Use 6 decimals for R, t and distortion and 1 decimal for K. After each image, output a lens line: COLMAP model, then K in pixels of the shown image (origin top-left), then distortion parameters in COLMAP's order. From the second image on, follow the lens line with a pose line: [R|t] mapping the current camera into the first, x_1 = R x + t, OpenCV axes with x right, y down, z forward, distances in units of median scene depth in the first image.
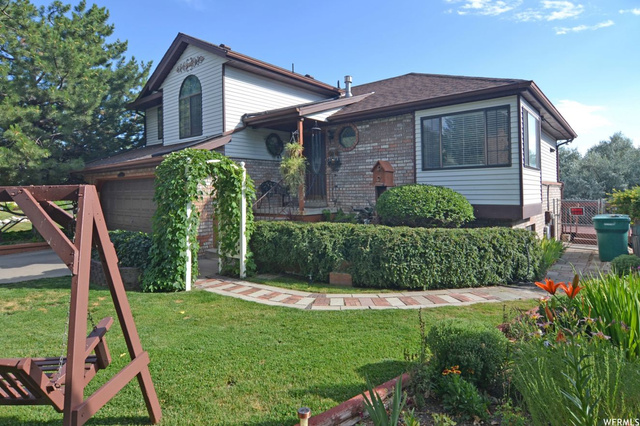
lens RADIAL K [[362.5, 0, 327.3], [0, 362.5, 187.9], [0, 0, 1]] dist [-0.002242, 0.000224]
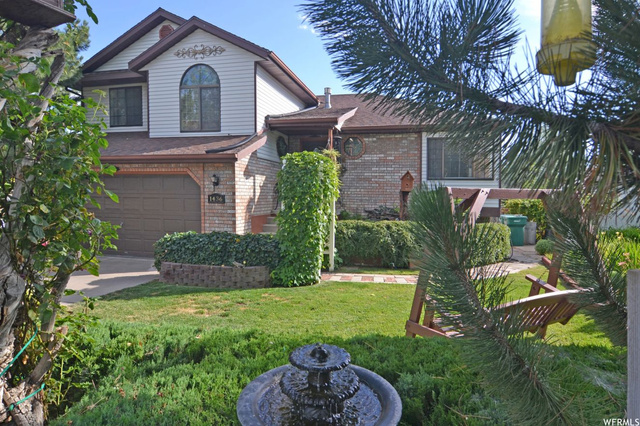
lens RADIAL K [[362.5, 0, 322.4], [0, 362.5, 213.7], [0, 0, 1]] dist [-0.002242, 0.000224]
pose [[0.893522, 0.000739, 0.449020, -0.570490], [-0.028612, 0.998060, 0.055294, 0.009211], [-0.448108, -0.062254, 0.891809, 0.021139]]
